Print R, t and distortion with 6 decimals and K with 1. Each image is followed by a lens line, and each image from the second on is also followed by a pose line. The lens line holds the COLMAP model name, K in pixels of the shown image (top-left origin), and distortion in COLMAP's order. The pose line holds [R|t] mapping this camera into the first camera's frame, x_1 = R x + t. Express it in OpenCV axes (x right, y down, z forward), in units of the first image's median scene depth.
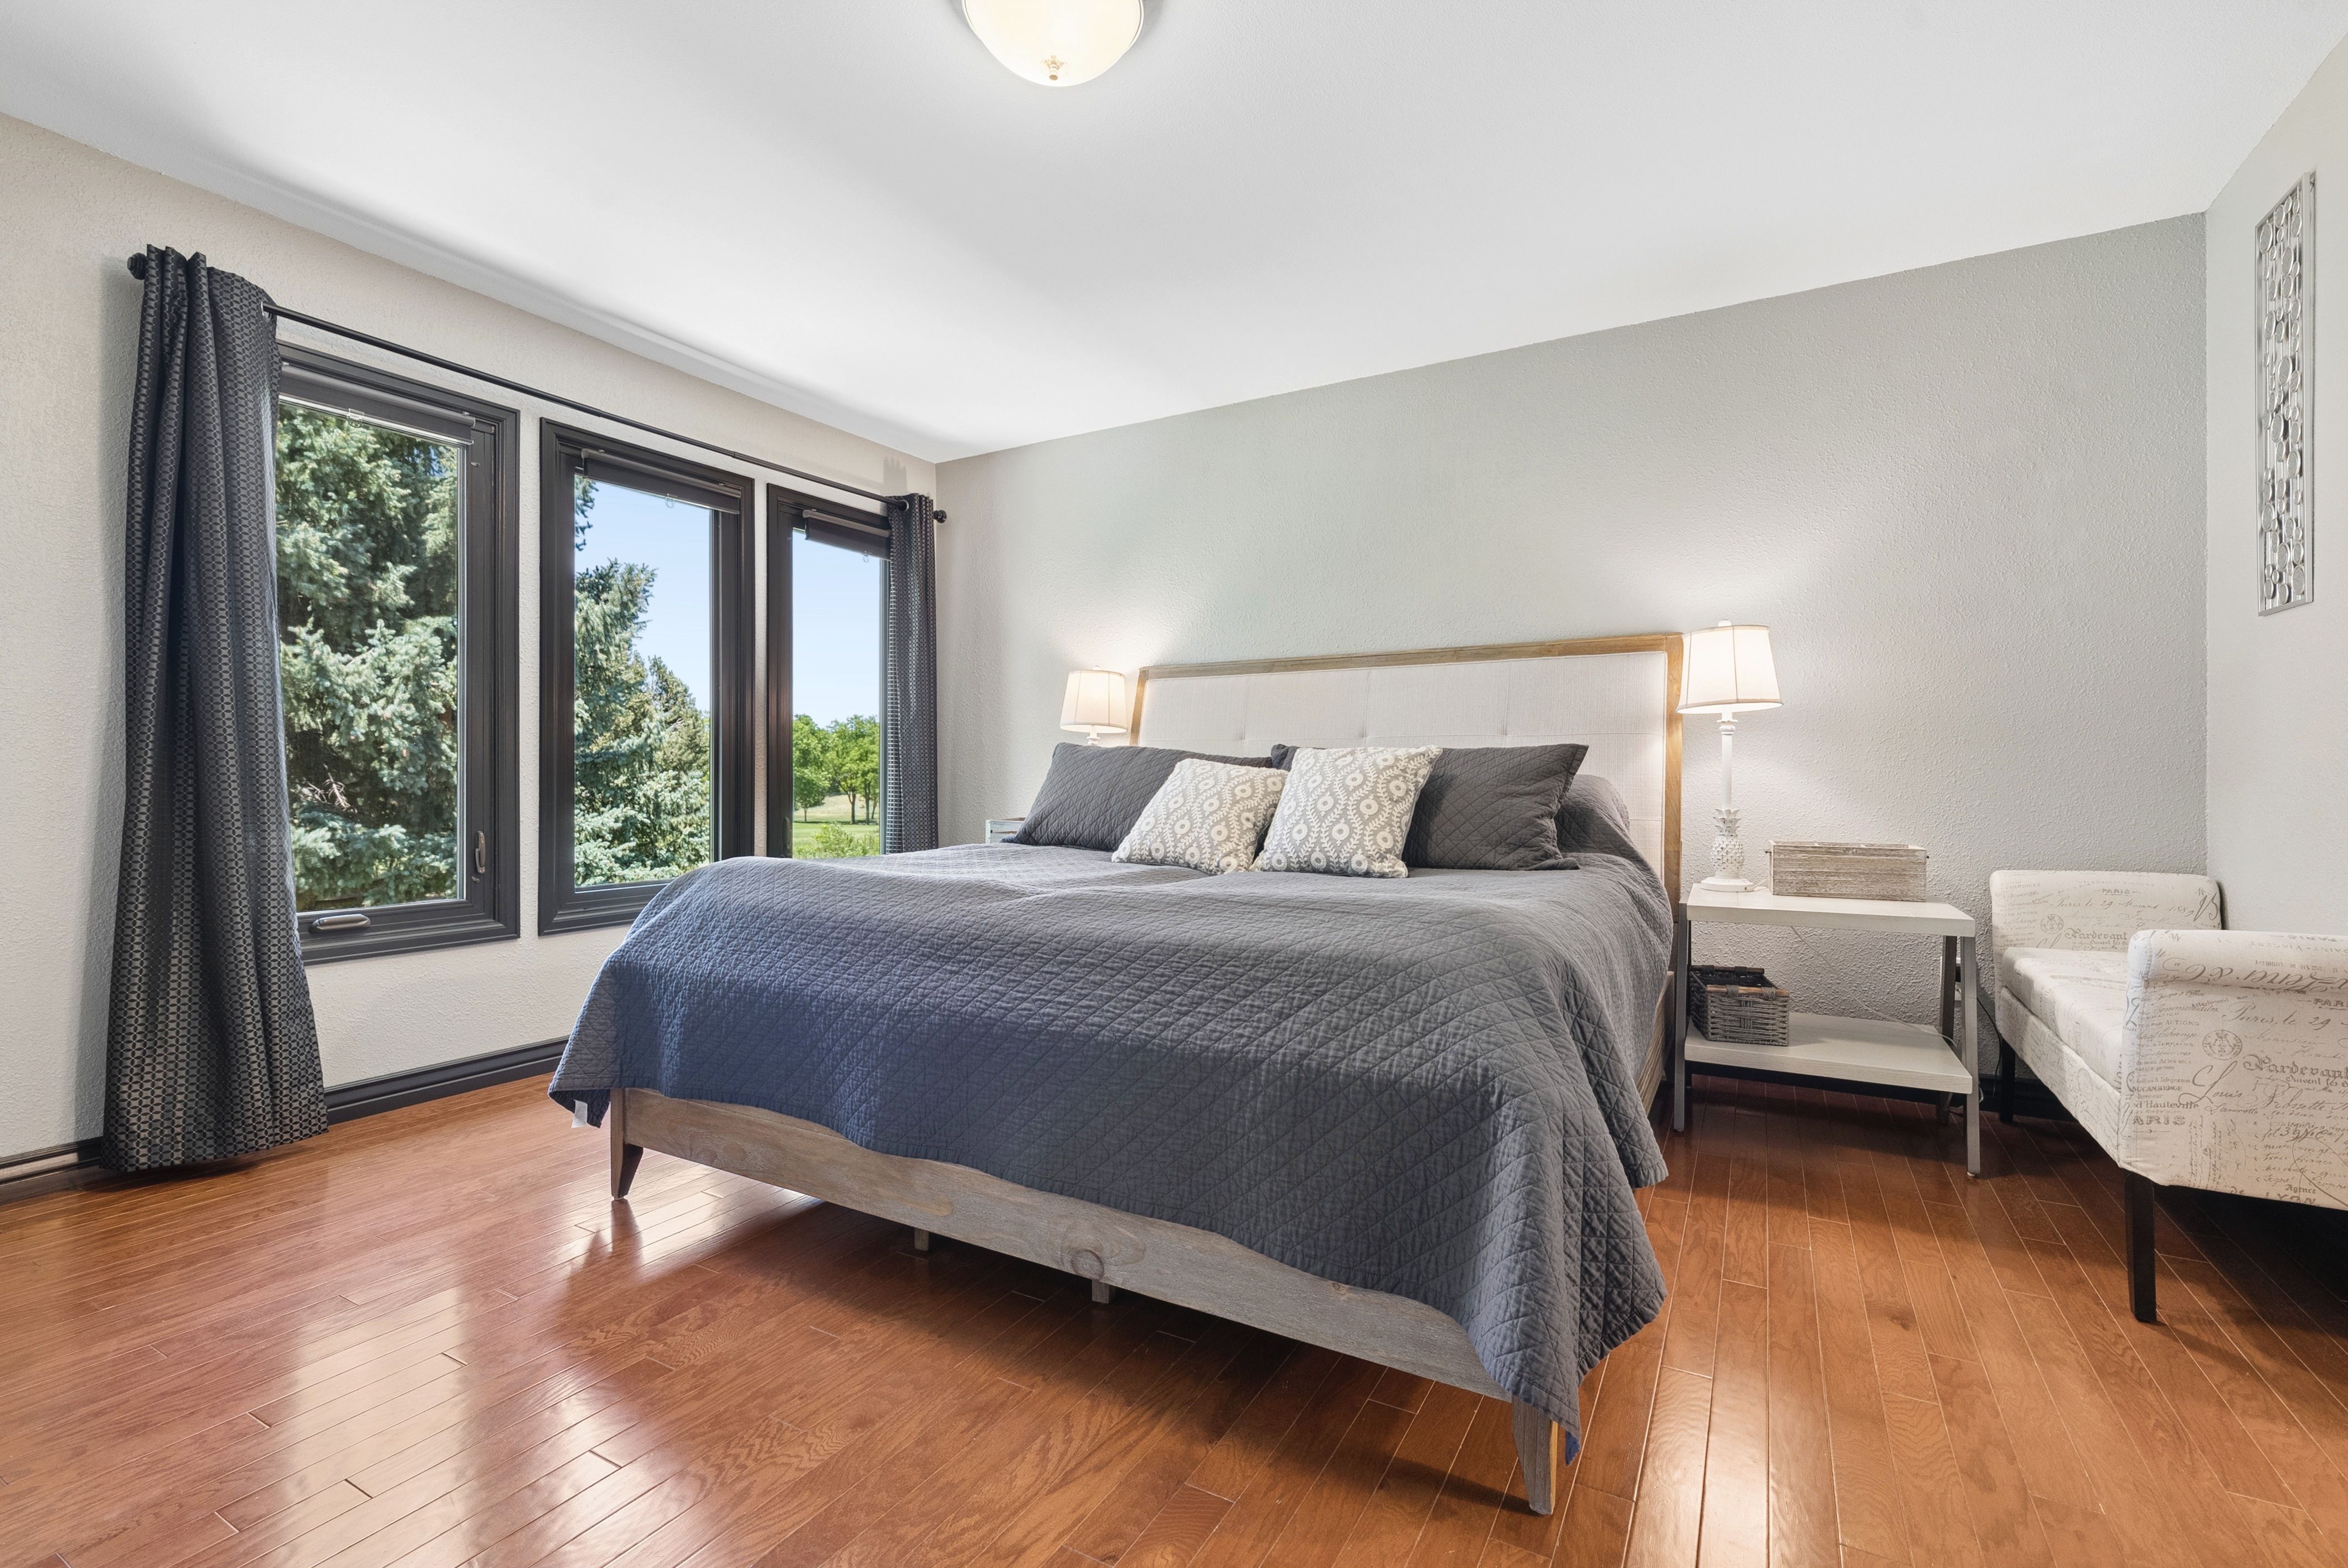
lens RADIAL K [[1046.7, 0, 1166.6], [0, 1046.7, 783.1], [0, 0, 1]] dist [0.000909, 0.000021]
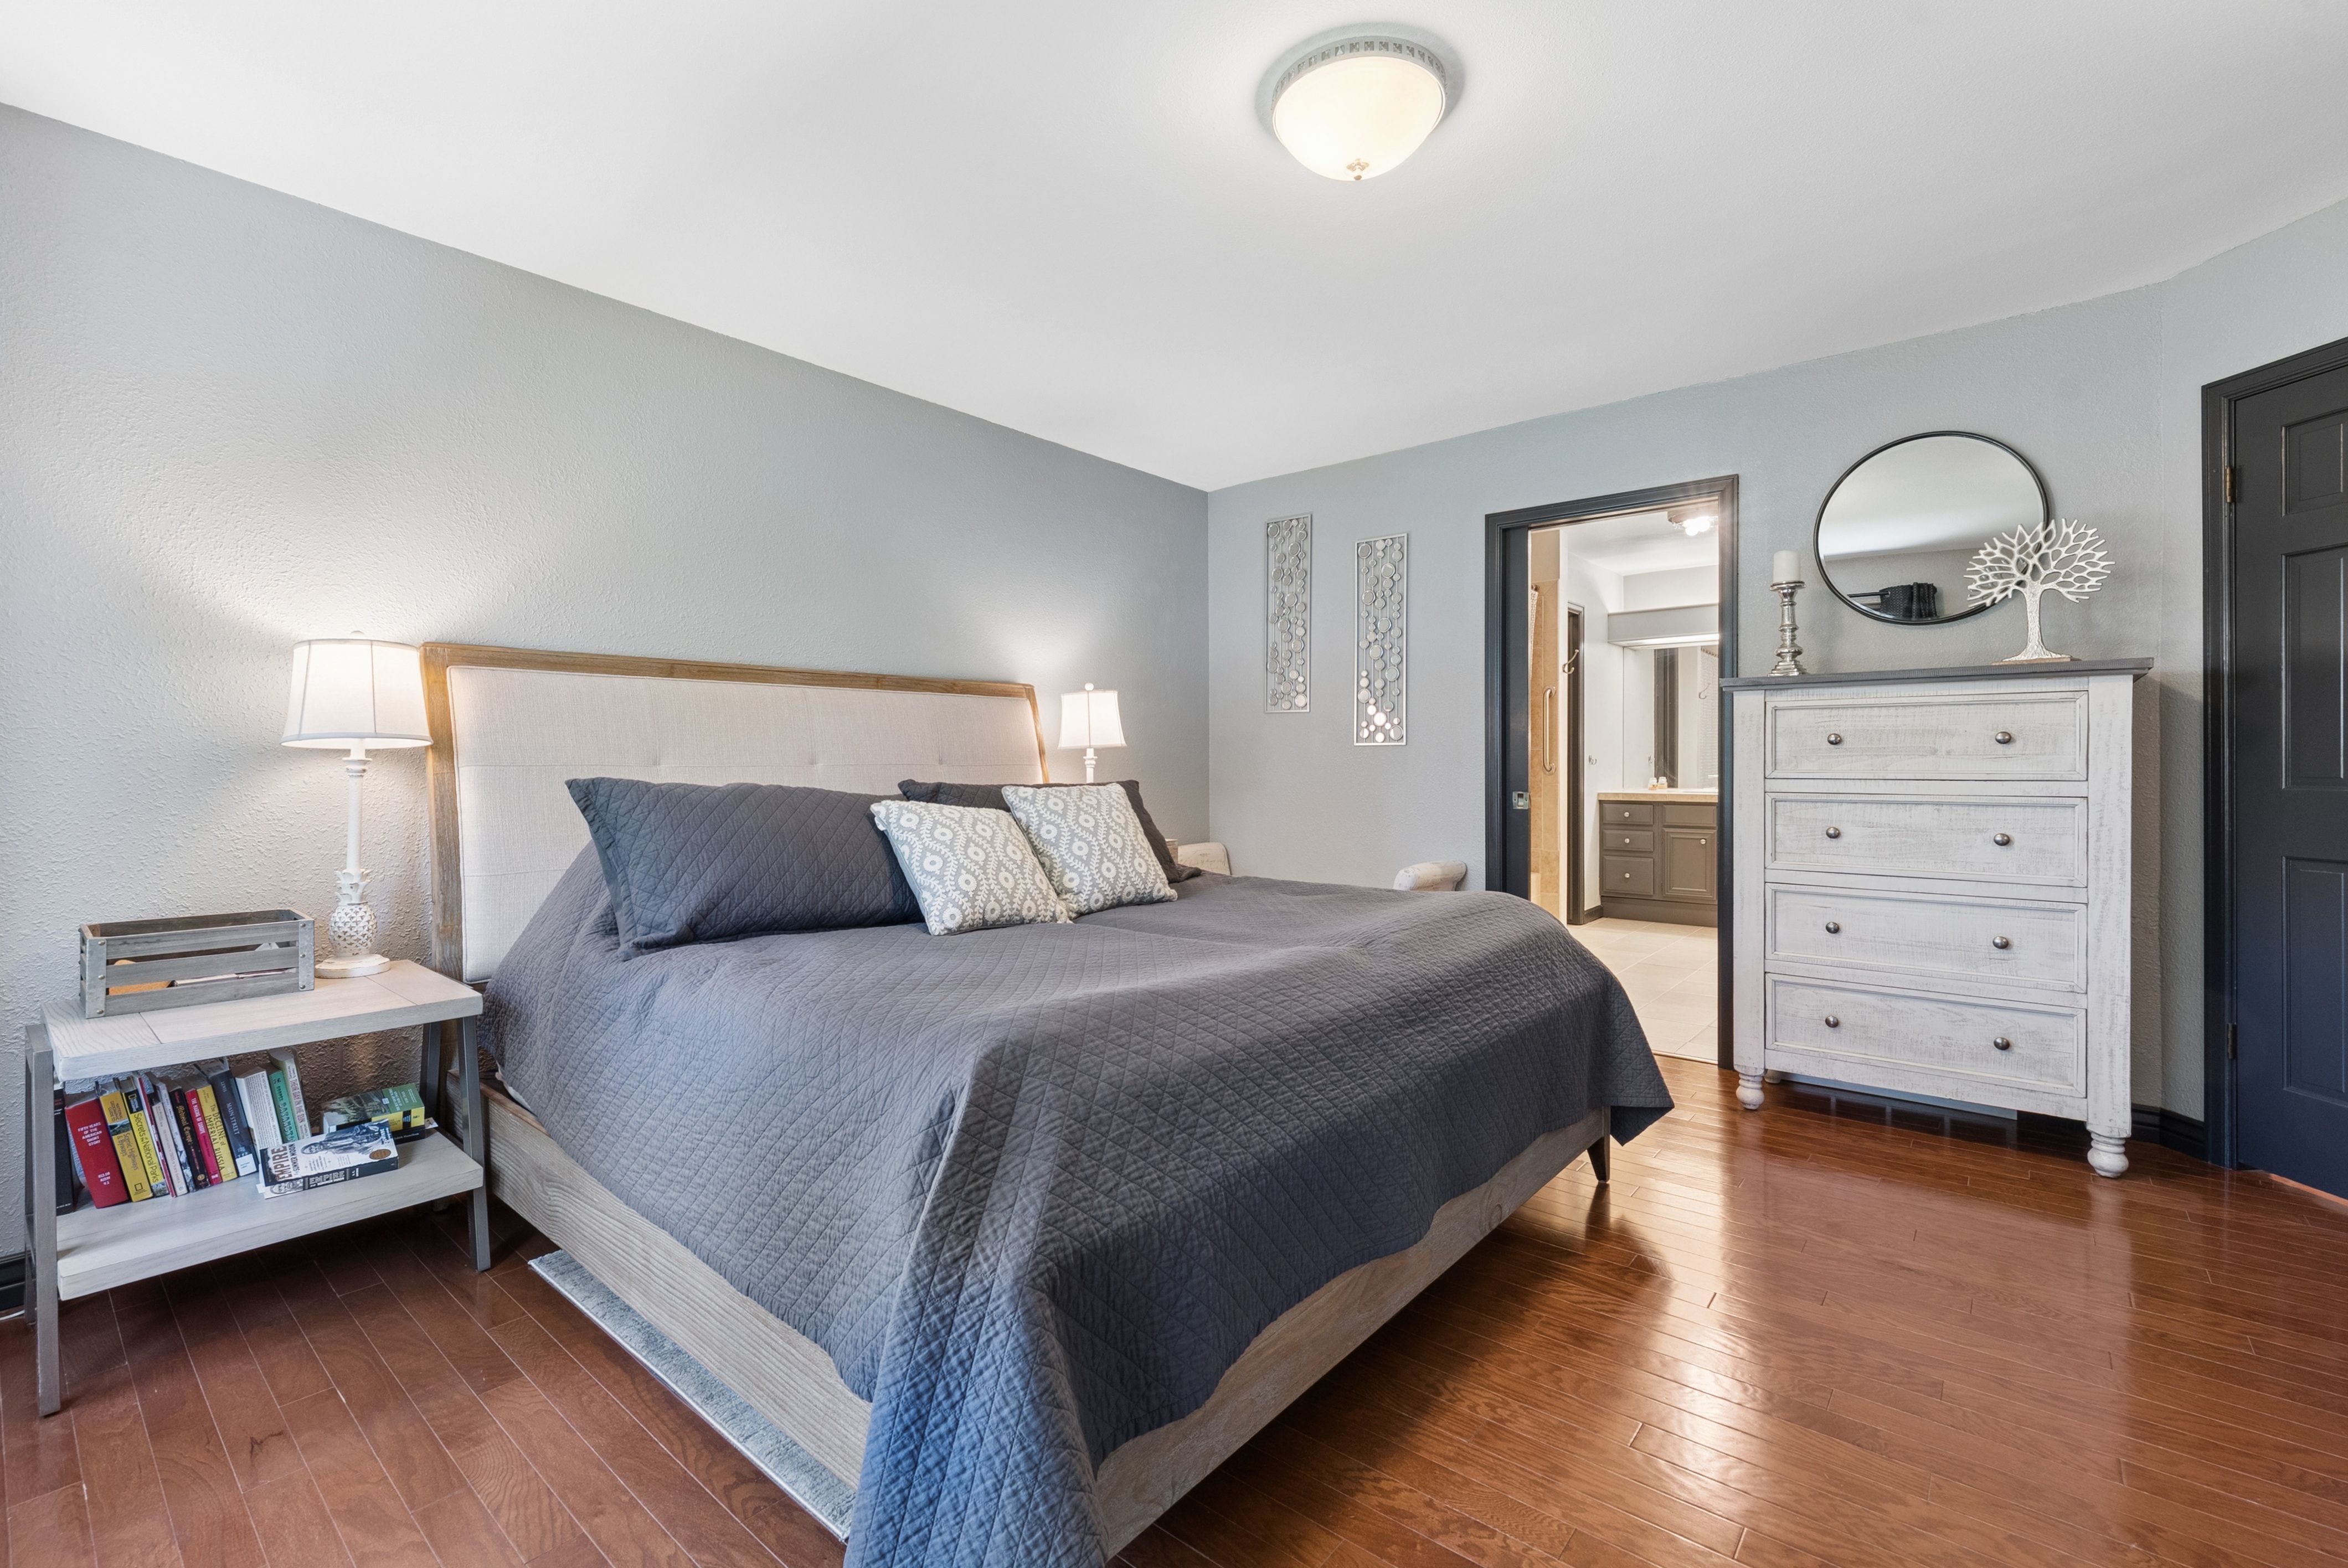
lens RADIAL K [[1035.7, 0, 1180.3], [0, 1035.7, 768.5], [0, 0, 1]] dist [-0.000358, -0.000033]
pose [[0.184301, -0.010071, 0.982818, -0.673551], [0.004498, 0.999946, 0.009403, -0.049820], [-0.982860, 0.002688, 0.184336, 0.561386]]
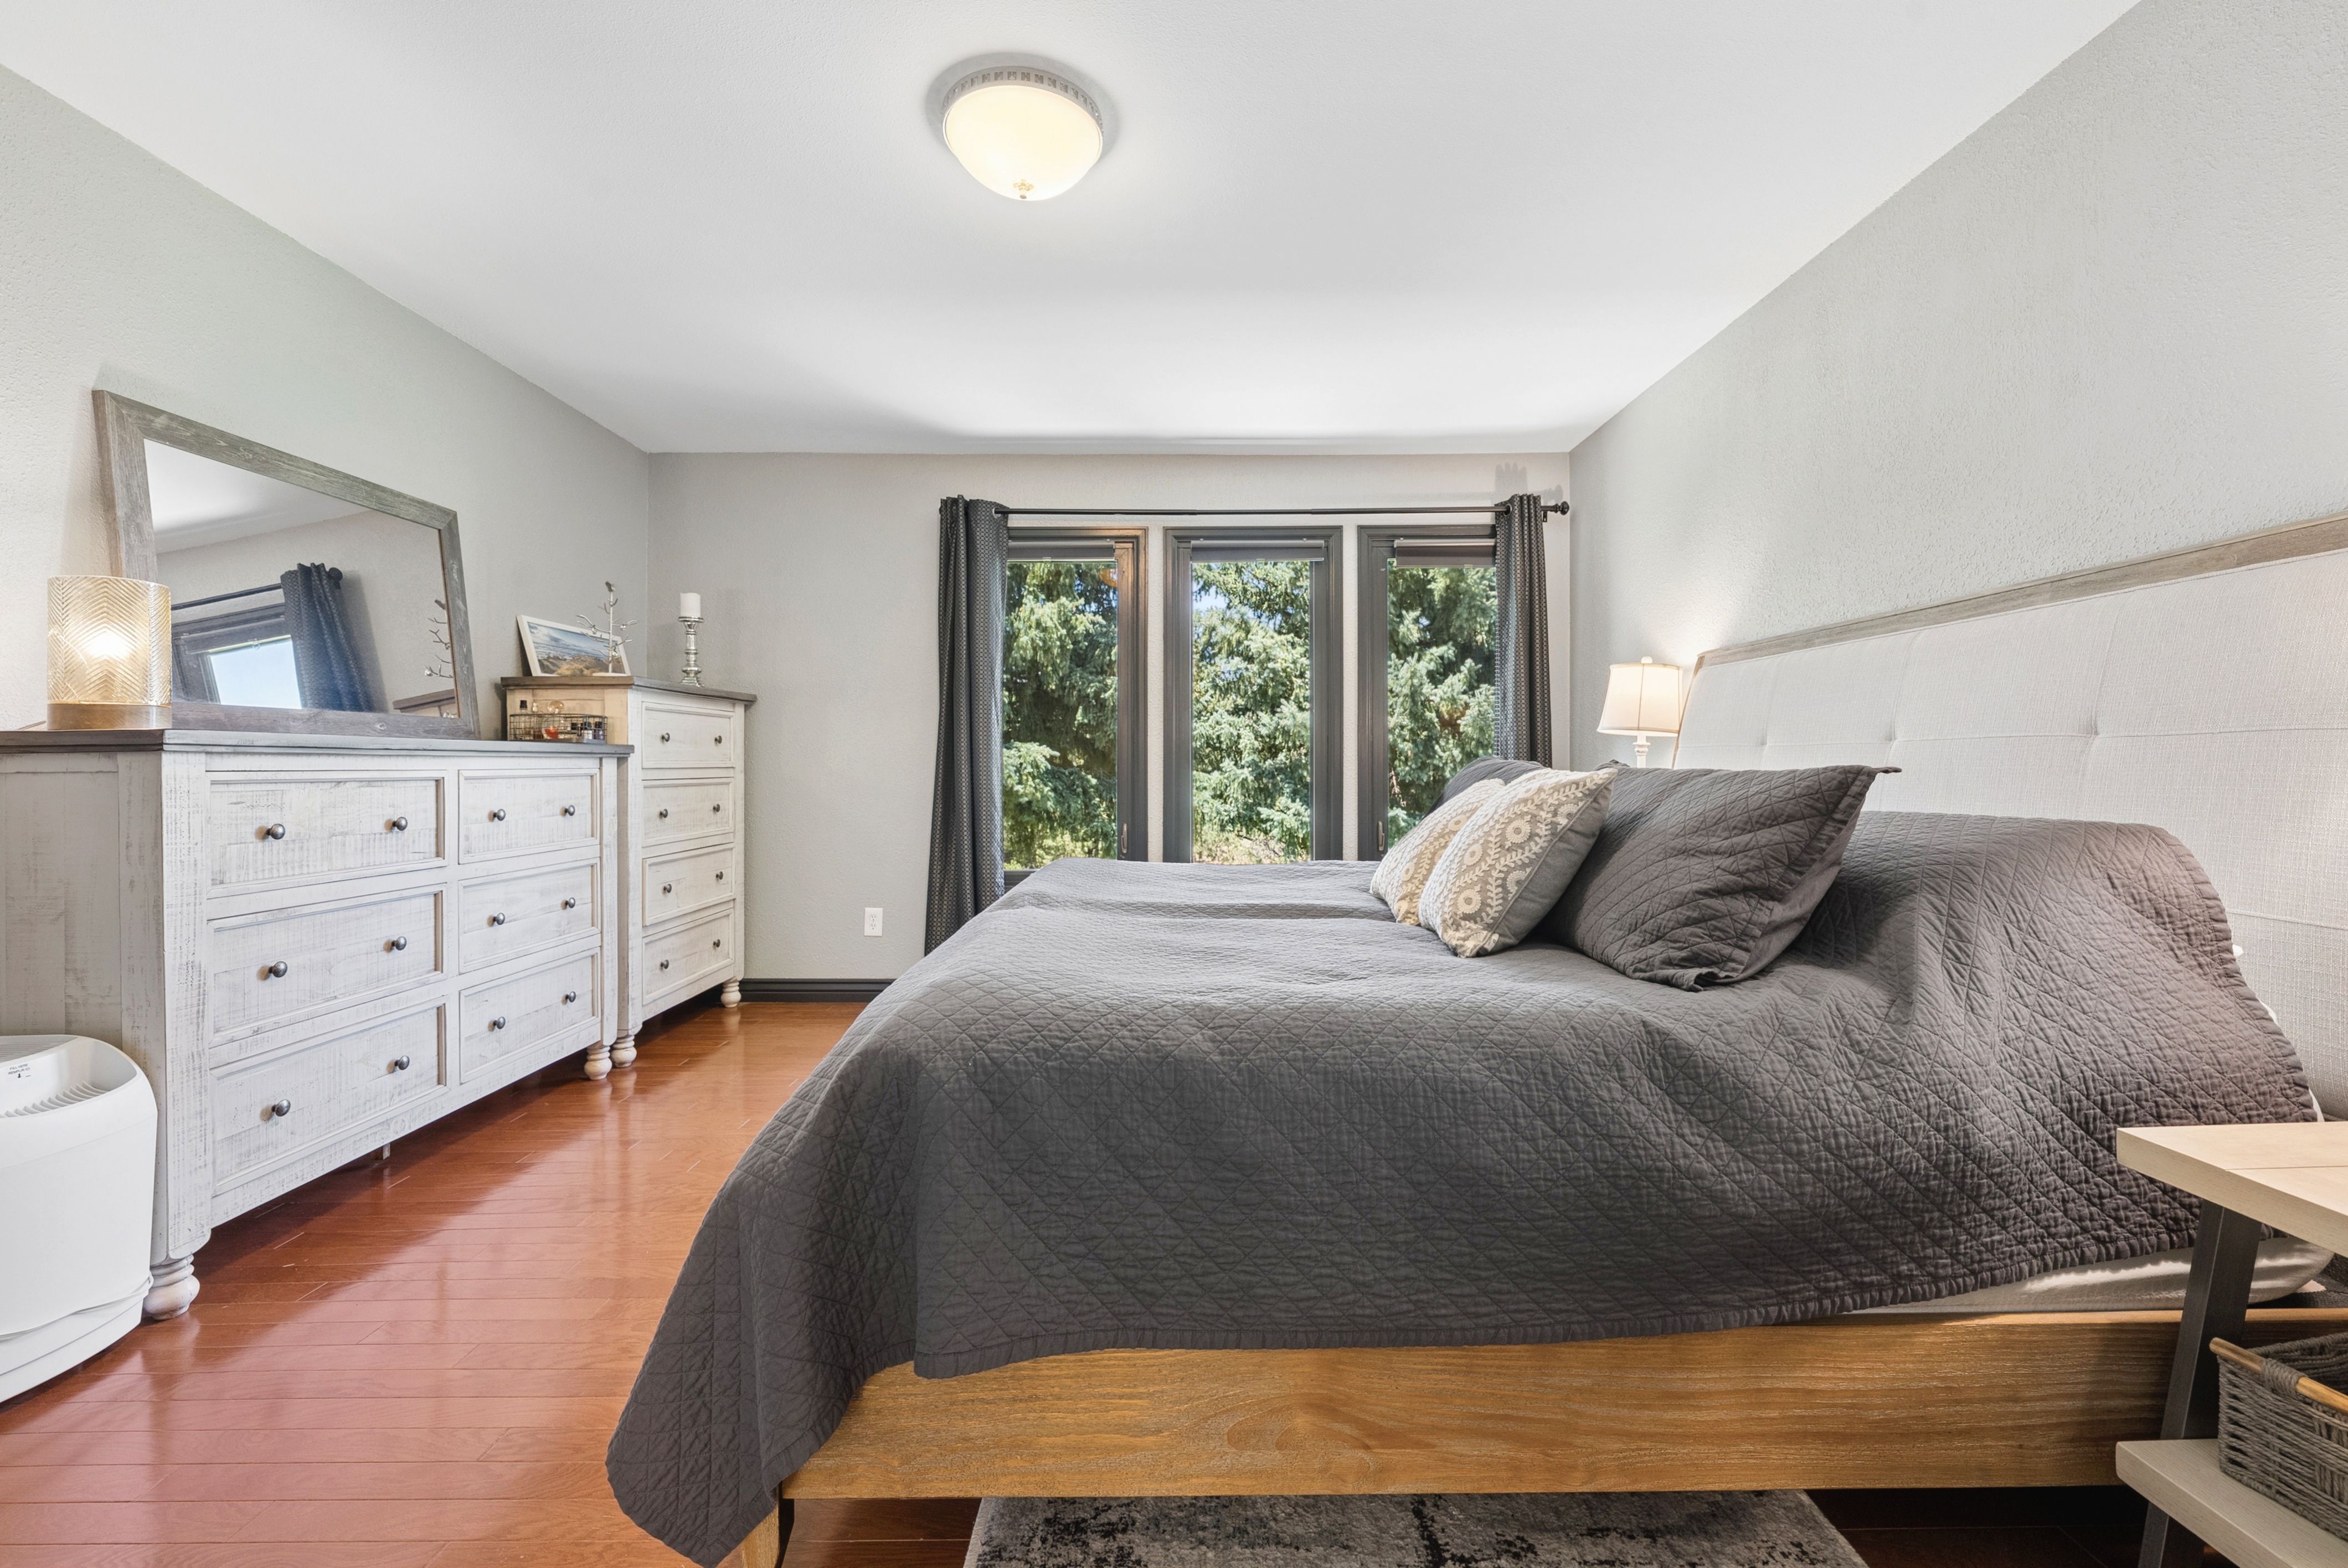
lens RADIAL K [[977.9, 0, 1172.3], [0, 977.9, 761.6], [0, 0, 1]] dist [-0.000533, -0.000098]
pose [[0.497113, -0.005003, -0.867671, 0.520918], [-0.000484, 0.999982, -0.006043, -0.029214], [0.867686, 0.003424, 0.497102, 0.355185]]
